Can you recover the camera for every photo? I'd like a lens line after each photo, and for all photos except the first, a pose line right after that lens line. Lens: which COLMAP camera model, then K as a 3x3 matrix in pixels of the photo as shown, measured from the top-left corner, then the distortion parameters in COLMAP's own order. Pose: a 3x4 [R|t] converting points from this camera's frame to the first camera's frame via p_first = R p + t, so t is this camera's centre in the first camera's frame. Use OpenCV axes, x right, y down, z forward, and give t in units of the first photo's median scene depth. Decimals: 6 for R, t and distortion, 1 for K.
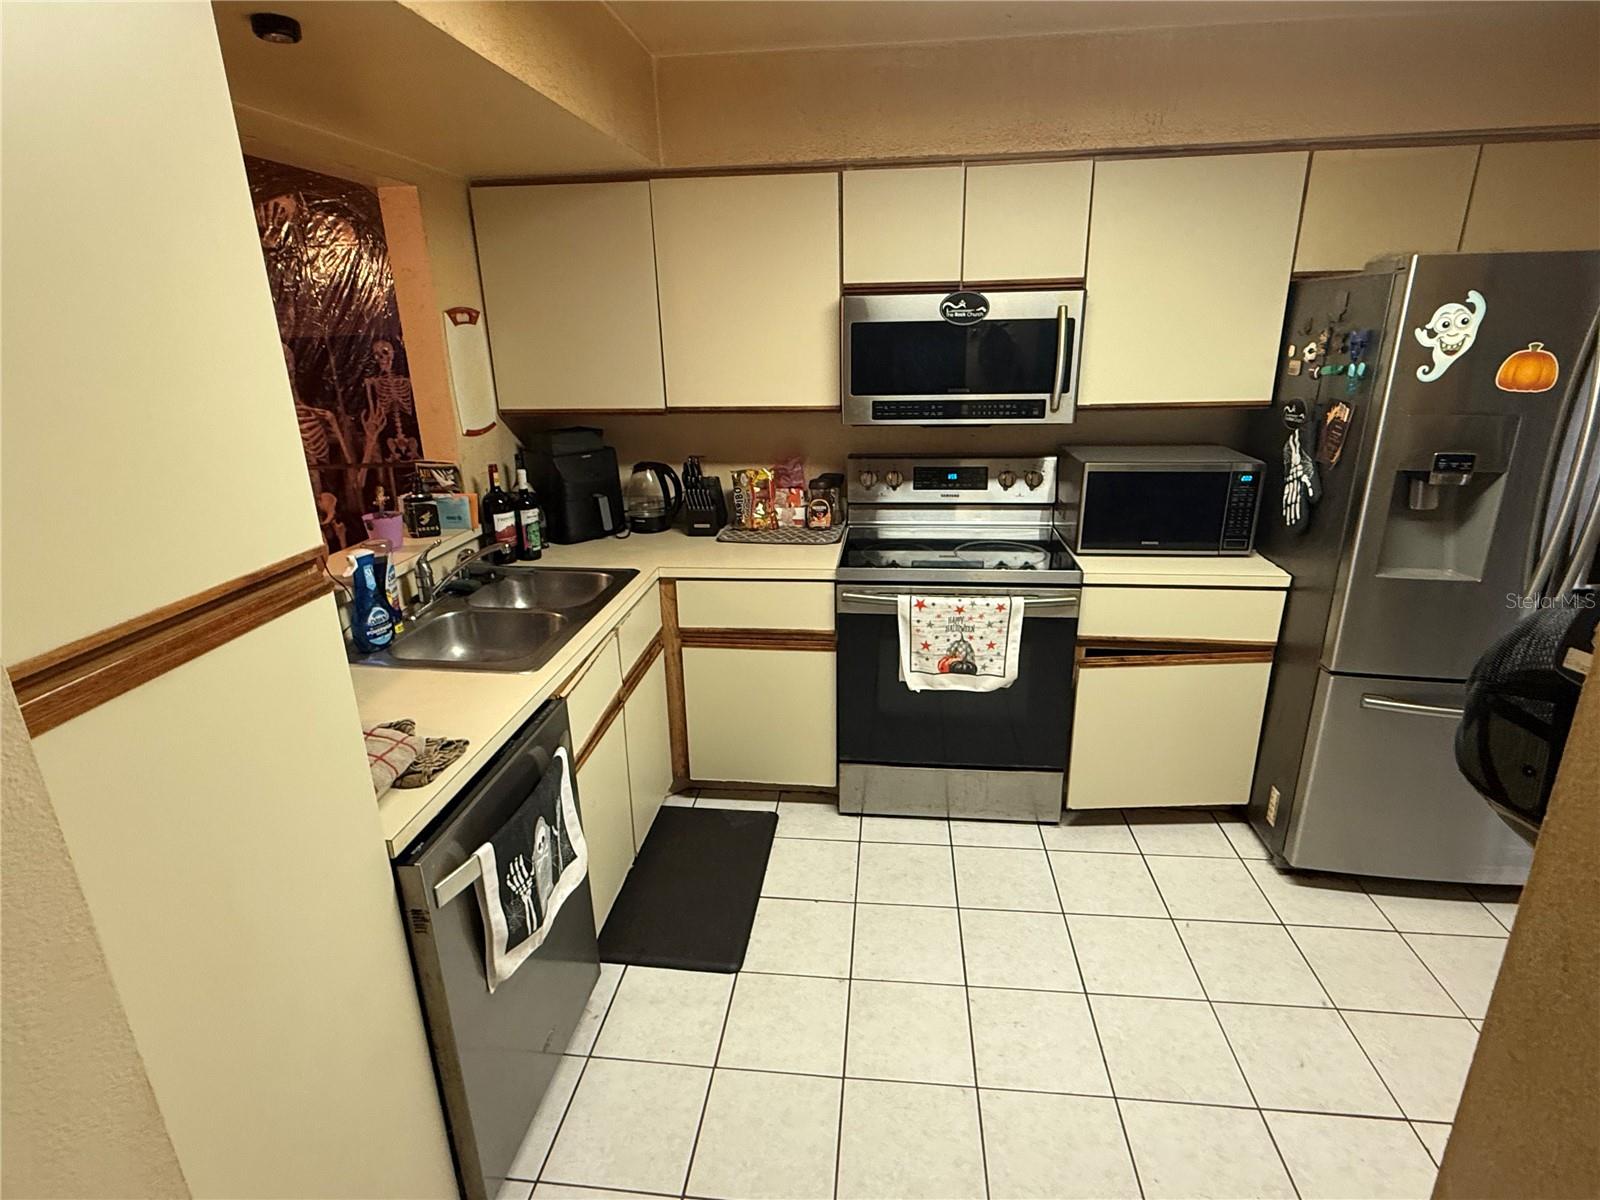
lens RADIAL K [[826.7, 0, 799.4], [0, 826.7, 594.5], [0, 0, 1]] dist [-0.000852, 0.000900]
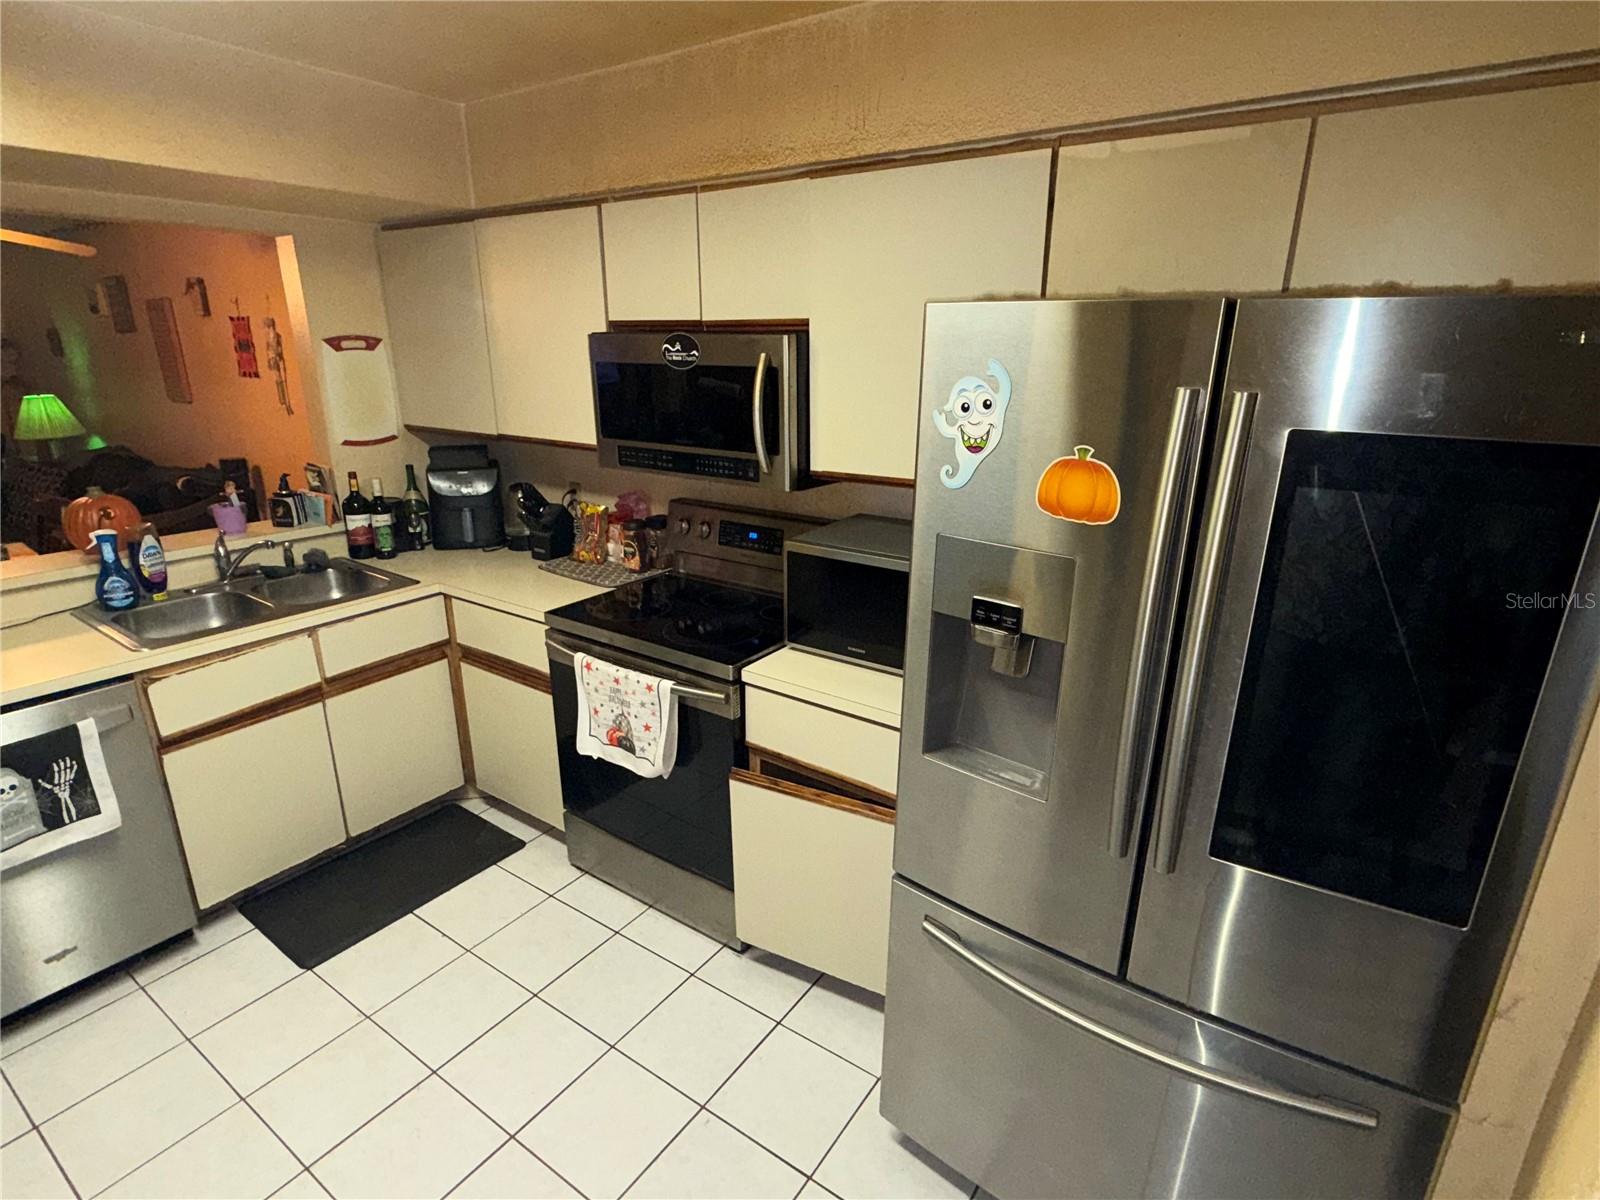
lens RADIAL K [[826.7, 0, 806.1], [0, 826.7, 602.6], [0, 0, 1]] dist [-0.000852, 0.000900]
pose [[0.878504, 0.168981, -0.446851, 0.759275], [-0.171599, 0.984547, 0.034955, -0.132038], [0.445852, 0.045971, 0.893925, 0.271398]]
